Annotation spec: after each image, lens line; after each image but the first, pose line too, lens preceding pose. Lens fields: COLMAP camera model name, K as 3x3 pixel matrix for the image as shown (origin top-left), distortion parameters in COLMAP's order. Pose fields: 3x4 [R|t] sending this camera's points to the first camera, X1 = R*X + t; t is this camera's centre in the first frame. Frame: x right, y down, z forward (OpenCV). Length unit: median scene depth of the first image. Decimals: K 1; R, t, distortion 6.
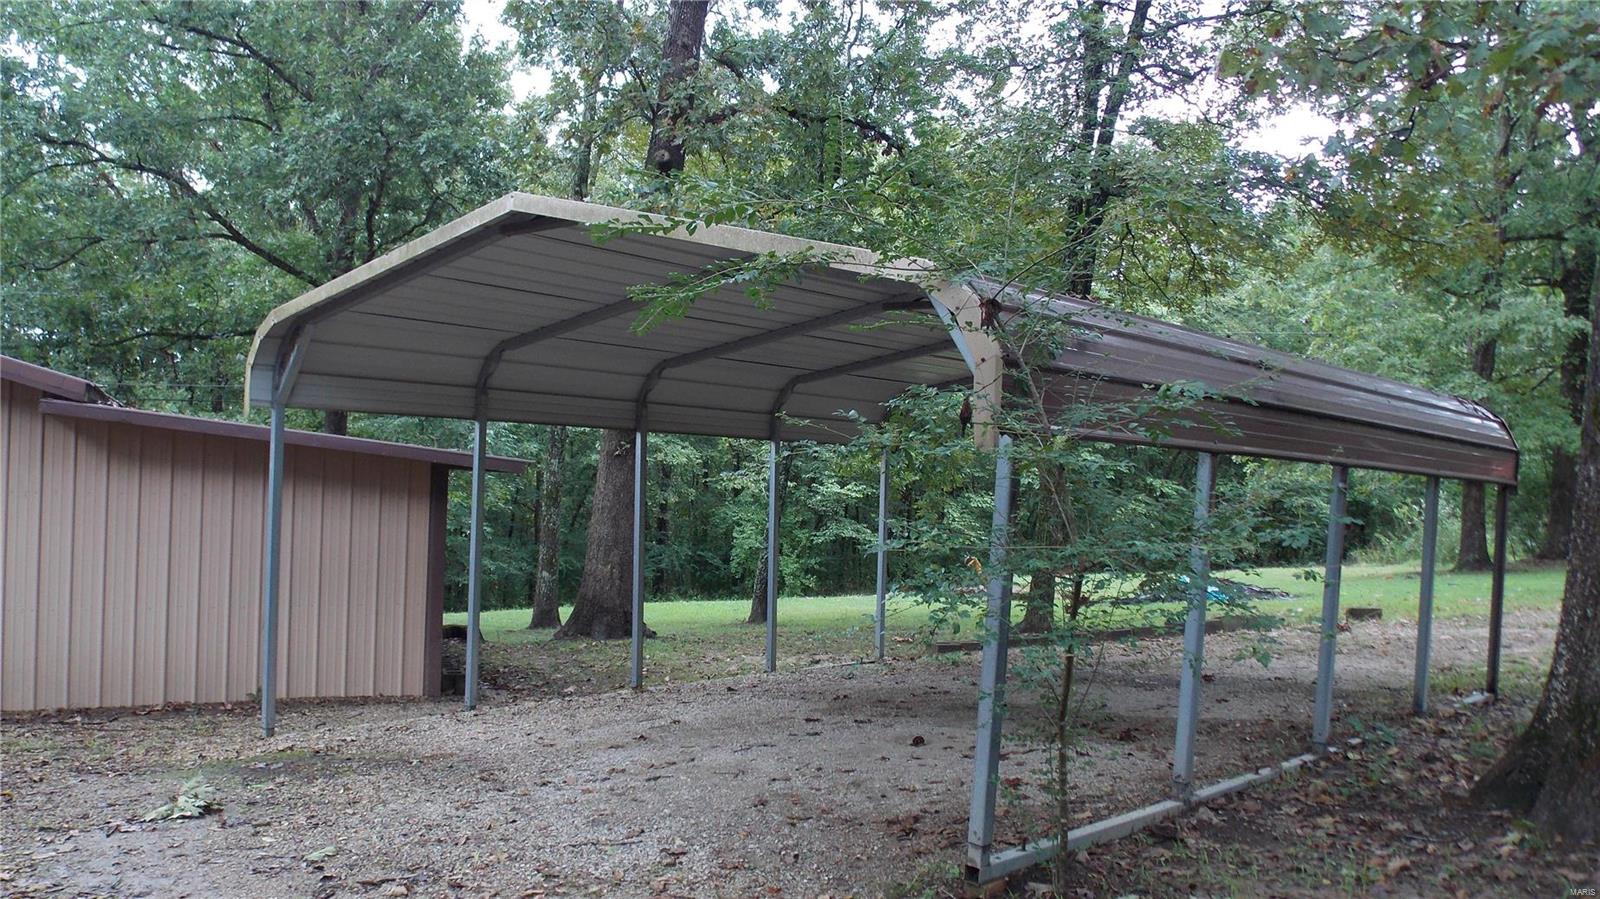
lens RADIAL K [[1310.1, 0, 800.0], [0, 1310.1, 449.5], [0, 0, 1]] dist [0.002050, 0.002639]
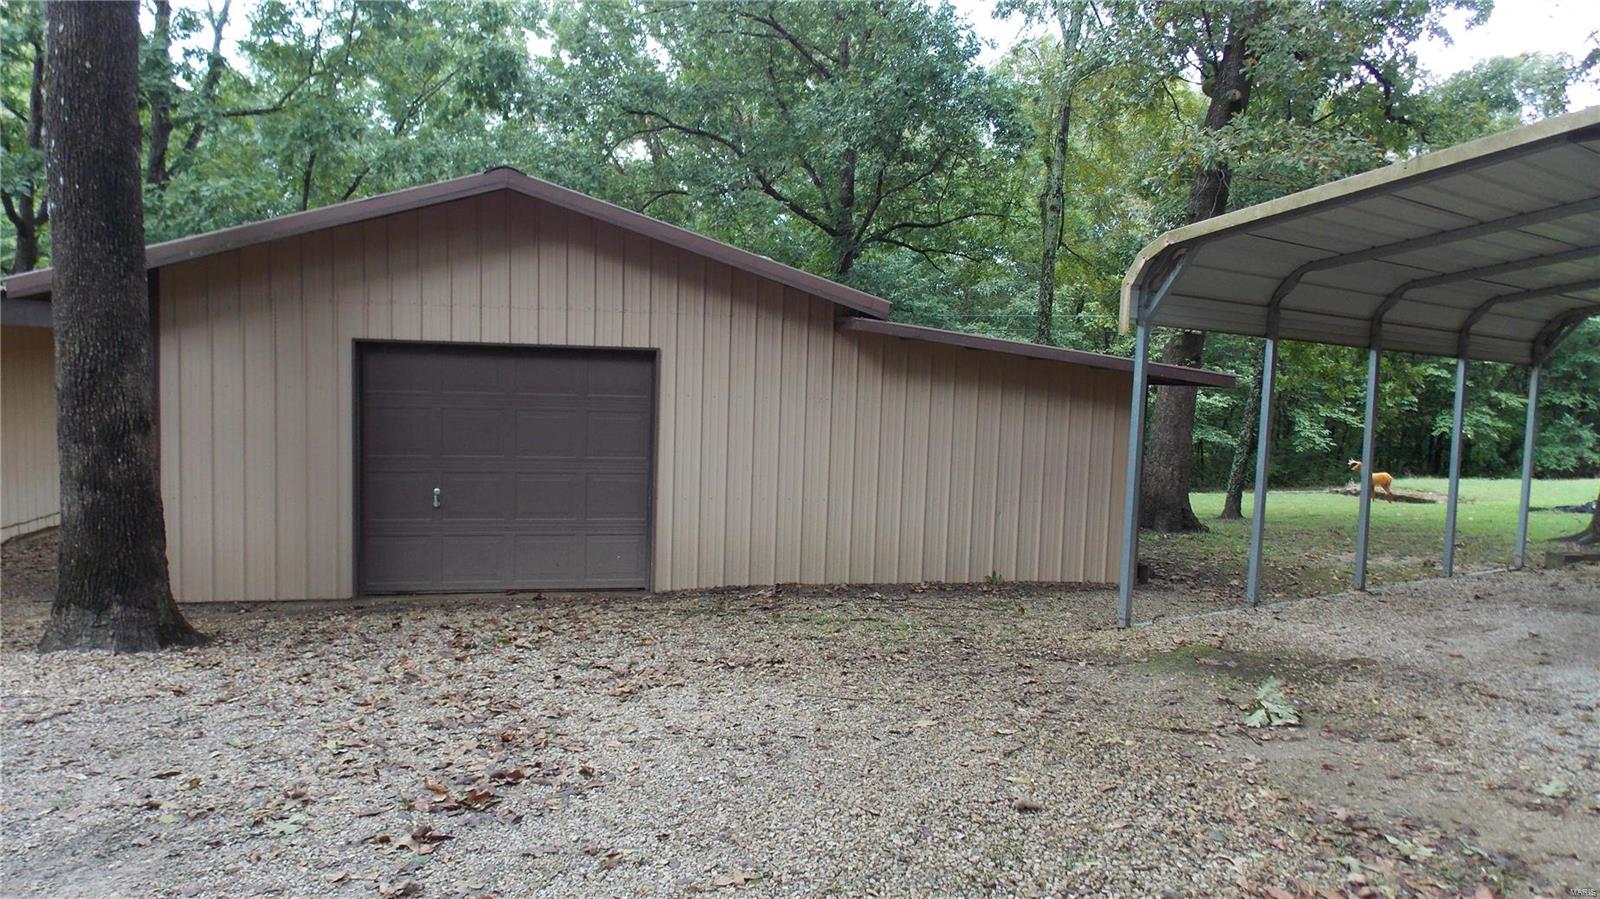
lens RADIAL K [[1038.2, 0, 800.0], [0, 1038.2, 449.5], [0, 0, 1]] dist [0.007373, 0.000515]
pose [[0.977722, 0.019951, -0.208953, -0.378485], [-0.002864, 0.996648, 0.081759, 0.000458], [0.209883, -0.079339, 0.974502, 0.081073]]
